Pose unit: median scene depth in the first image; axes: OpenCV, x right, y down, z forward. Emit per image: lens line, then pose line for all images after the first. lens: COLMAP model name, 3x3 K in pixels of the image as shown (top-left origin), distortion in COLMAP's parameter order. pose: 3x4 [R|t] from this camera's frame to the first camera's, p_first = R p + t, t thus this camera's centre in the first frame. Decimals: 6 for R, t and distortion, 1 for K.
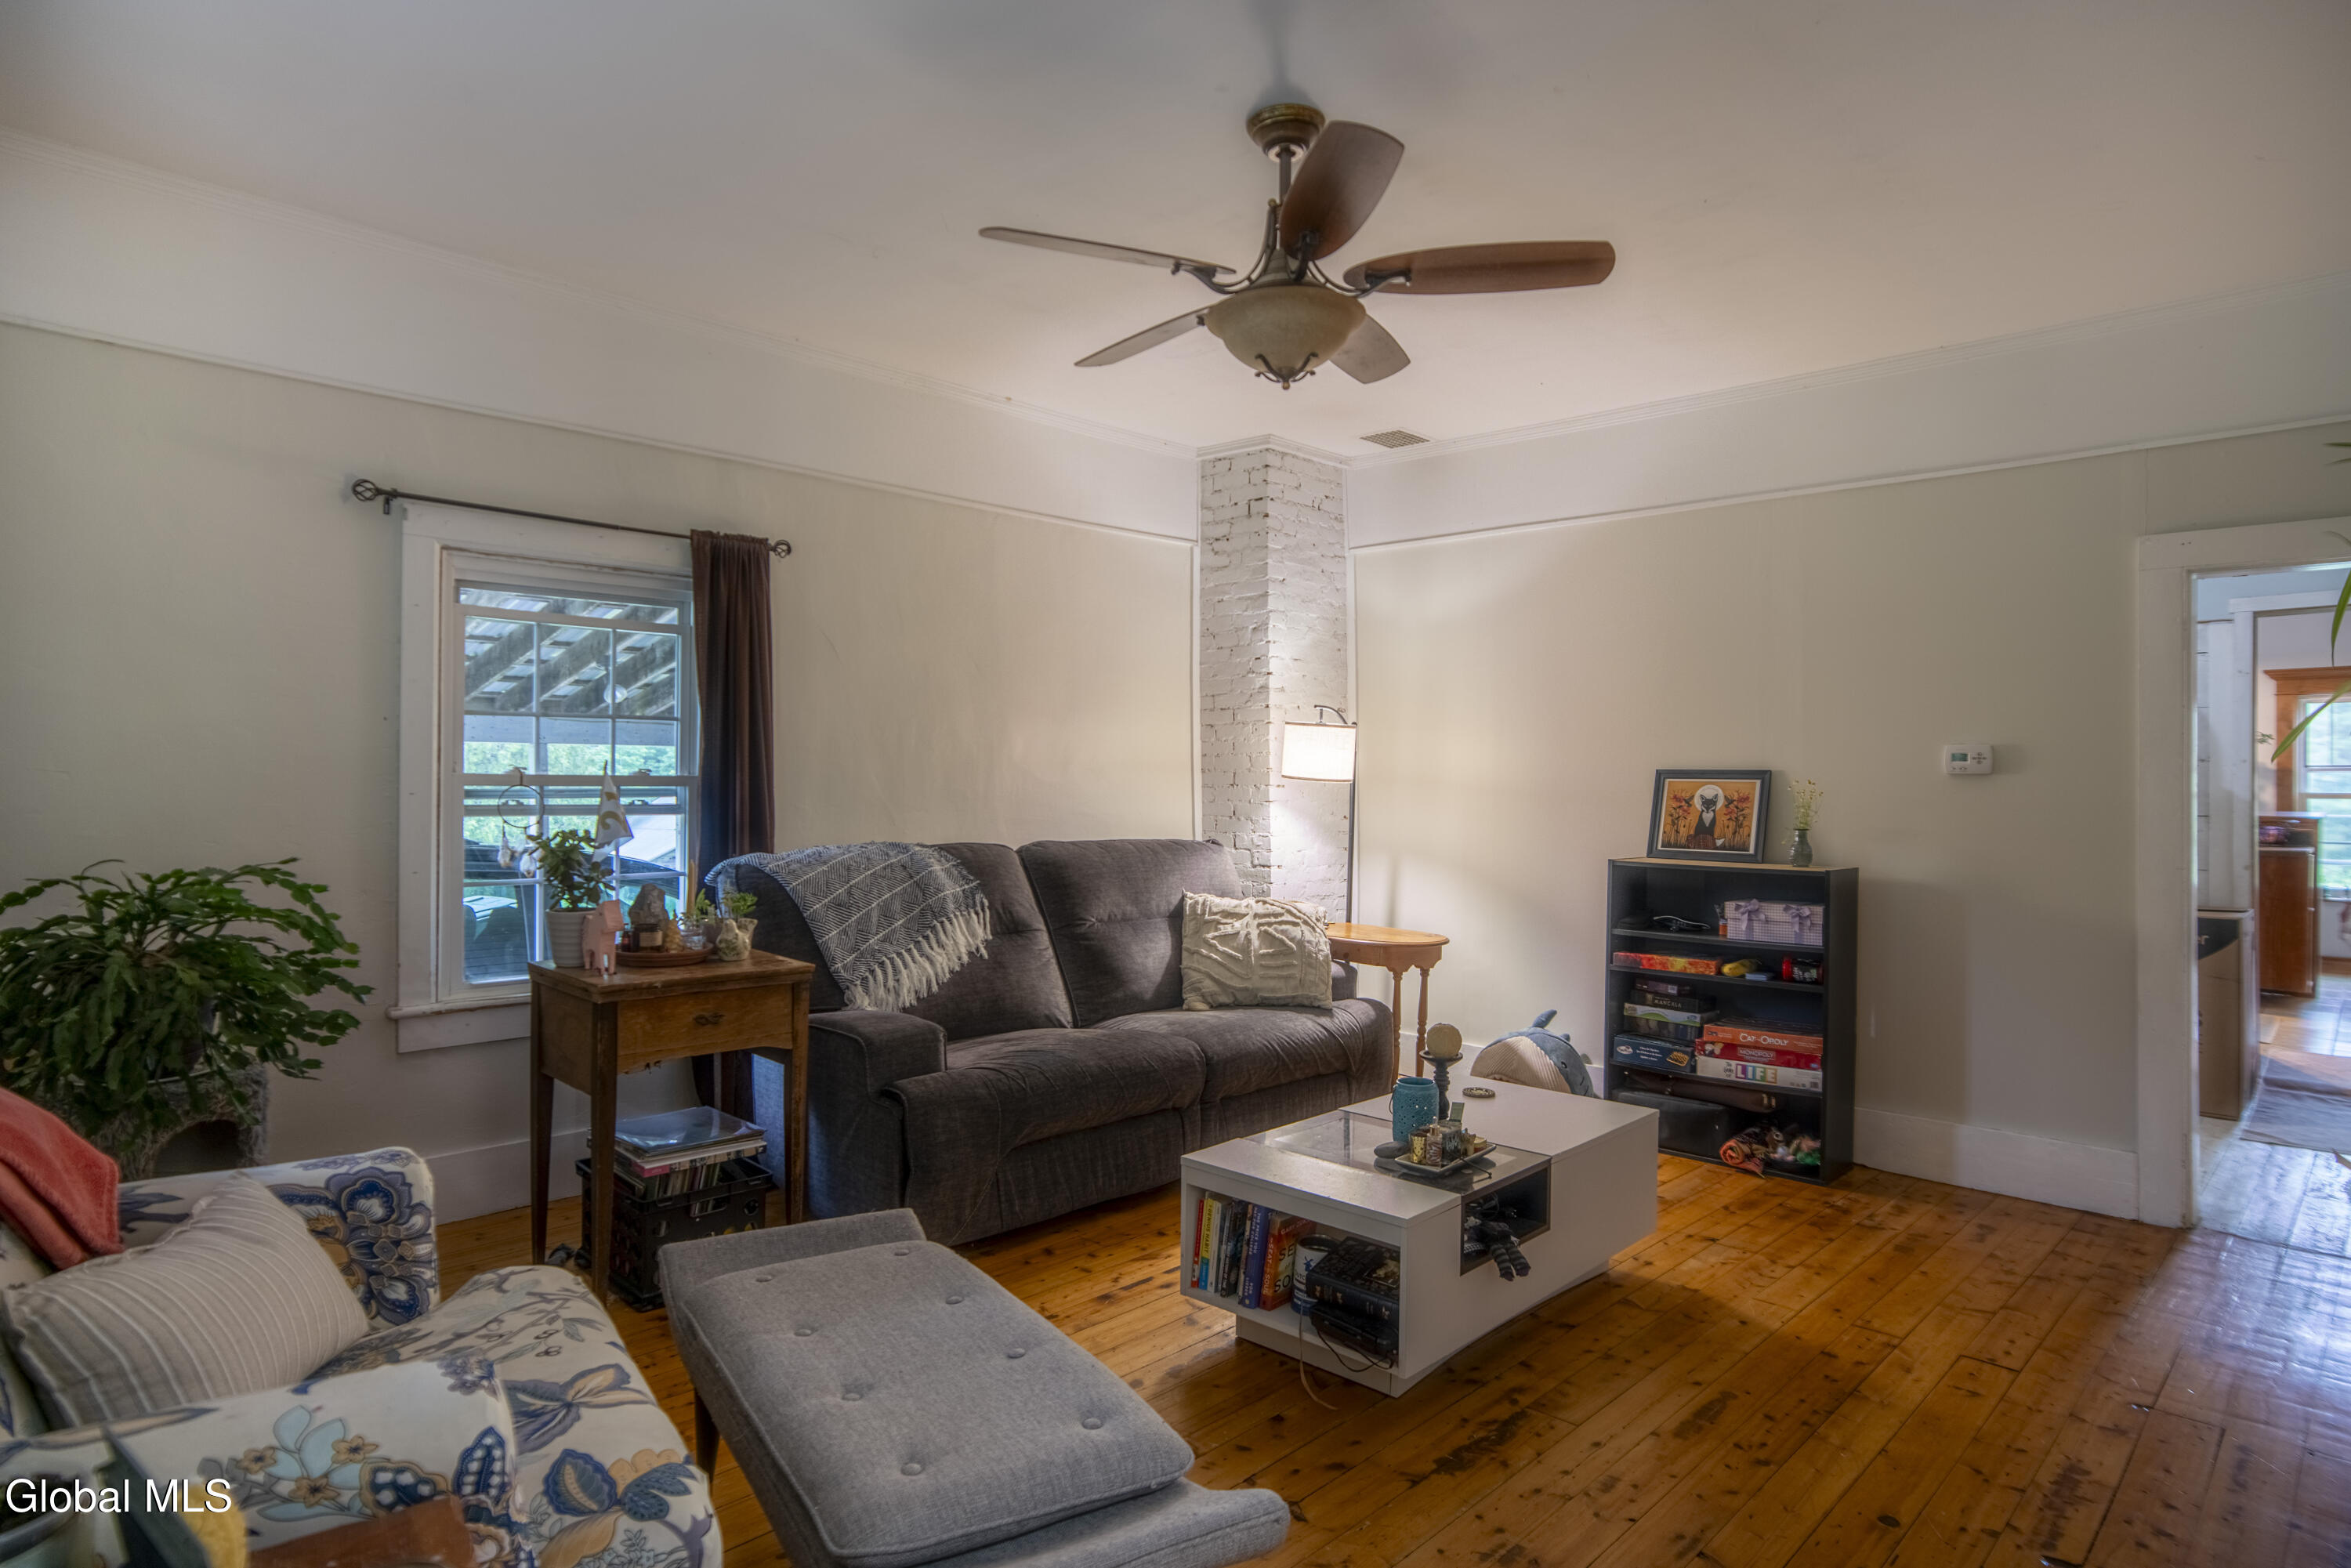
lens RADIAL K [[1294.3, 0, 1153.9], [0, 1294.3, 776.6], [0, 0, 1]] dist [-0.002532, 0.000414]
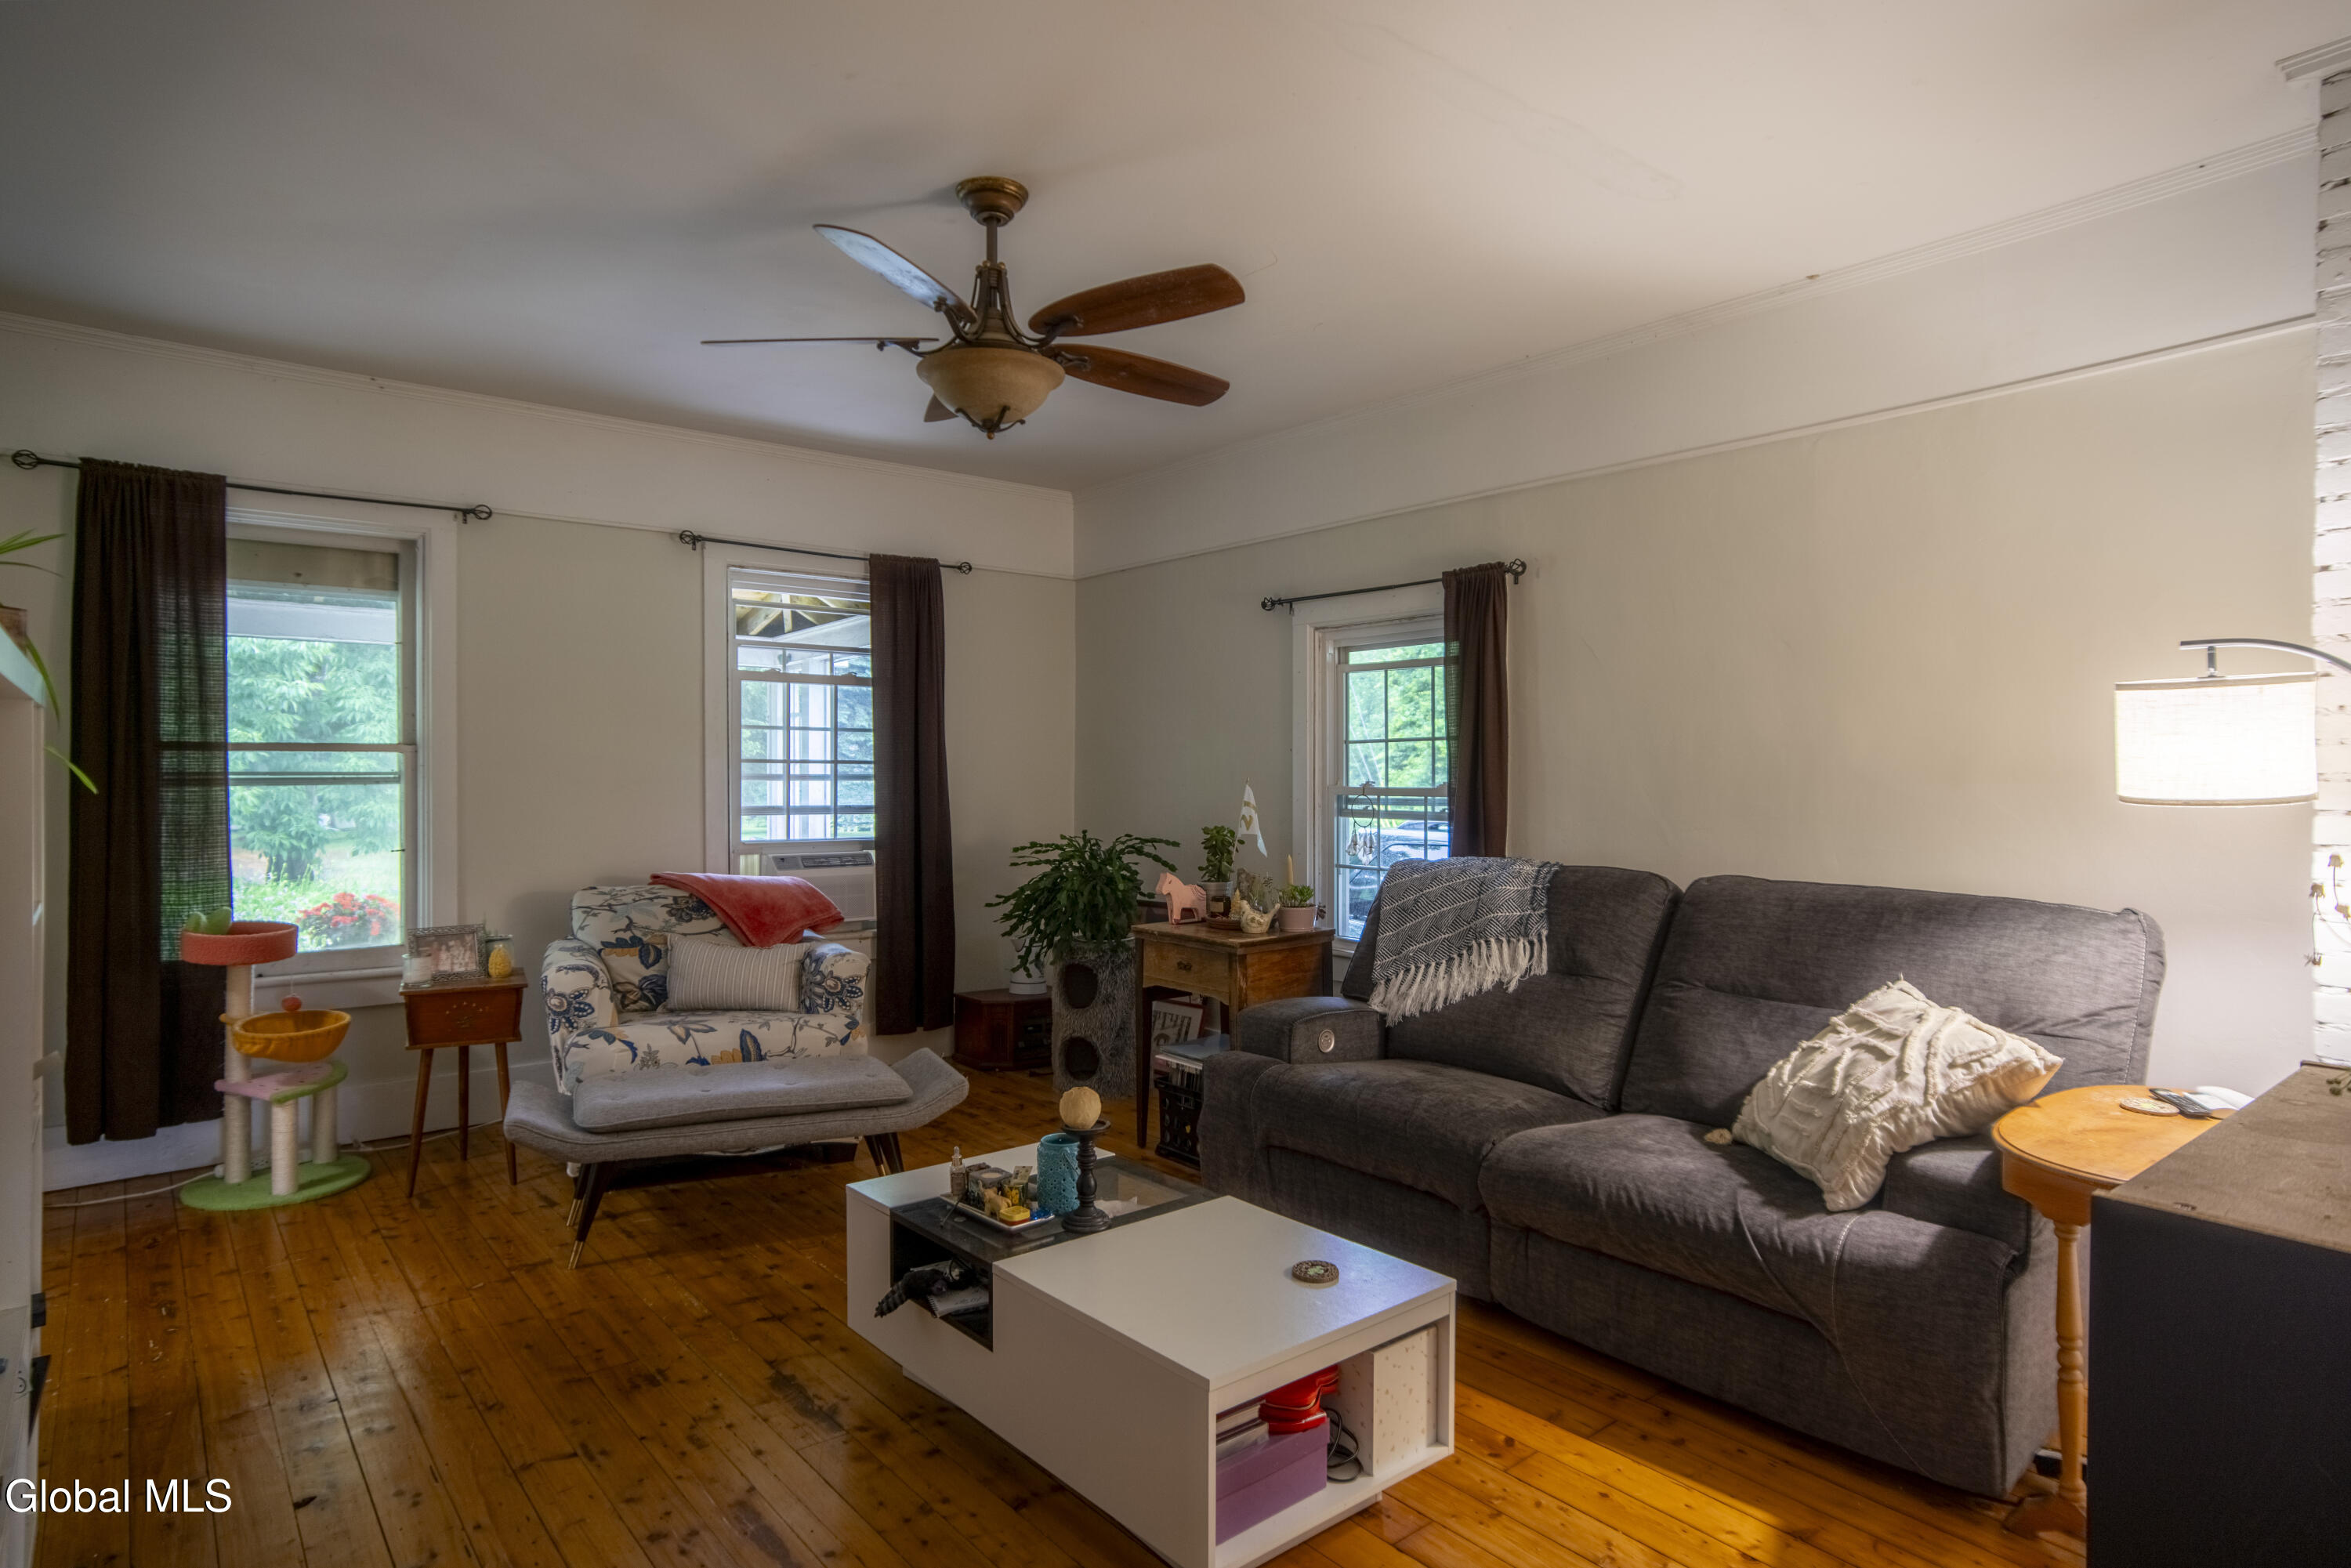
lens RADIAL K [[1294.3, 0, 1155.2], [0, 1294.3, 783.3], [0, 0, 1]] dist [-0.002532, 0.000414]
pose [[-0.115517, 0.003555, -0.993299, 0.816609], [0.000161, 0.999994, 0.003560, -0.008468], [0.993305, 0.000252, -0.115517, 0.885460]]
